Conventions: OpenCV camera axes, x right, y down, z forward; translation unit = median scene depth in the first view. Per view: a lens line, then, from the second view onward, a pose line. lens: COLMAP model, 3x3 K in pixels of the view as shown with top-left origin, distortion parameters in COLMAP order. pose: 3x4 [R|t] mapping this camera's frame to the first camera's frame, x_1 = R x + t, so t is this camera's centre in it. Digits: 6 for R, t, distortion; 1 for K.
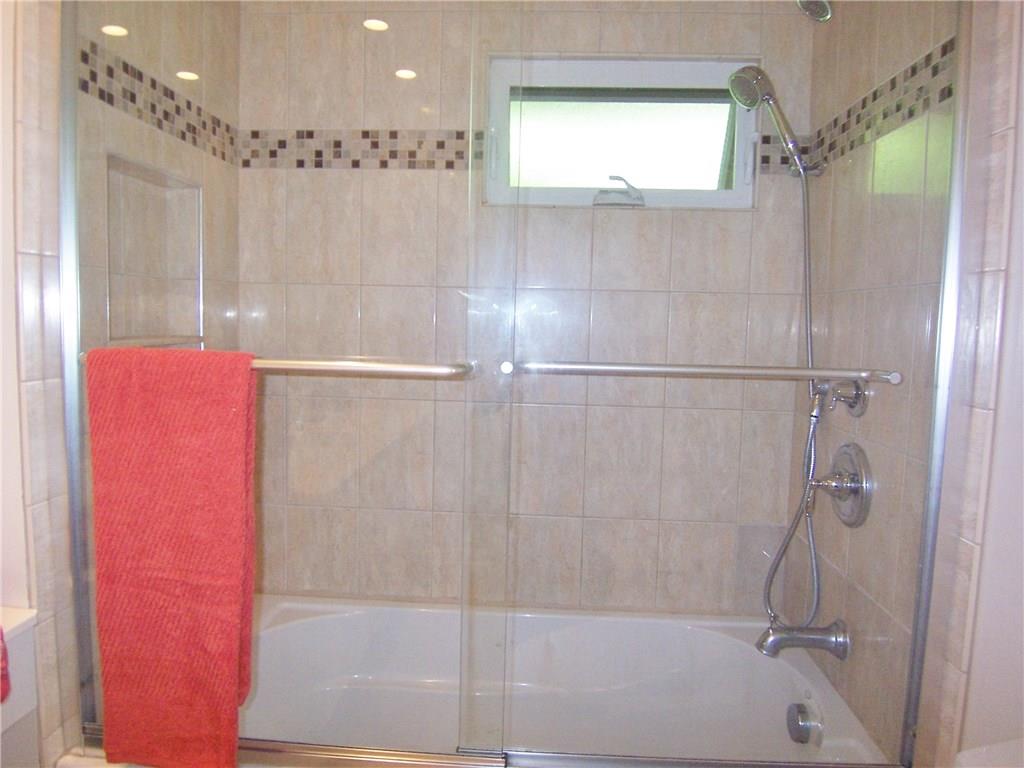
lens RADIAL K [[692.3, 0, 512.9], [0, 692.3, 382.5], [0, 0, 1]] dist [-0.039928, -0.005207]
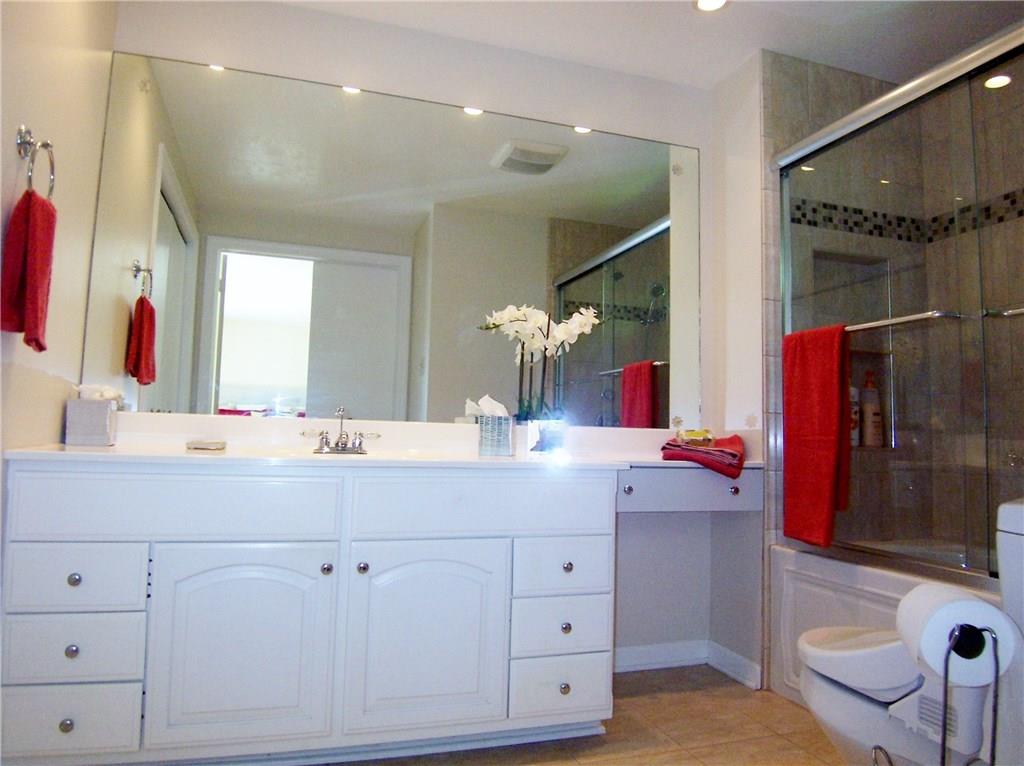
lens RADIAL K [[692.3, 0, 511.3], [0, 692.3, 382.5], [0, 0, 1]] dist [-0.039928, -0.005207]
pose [[0.381959, -0.086650, -0.920108, 0.725571], [-0.092447, 0.987019, -0.131328, 0.321860], [0.919544, 0.135223, 0.368990, -0.414333]]
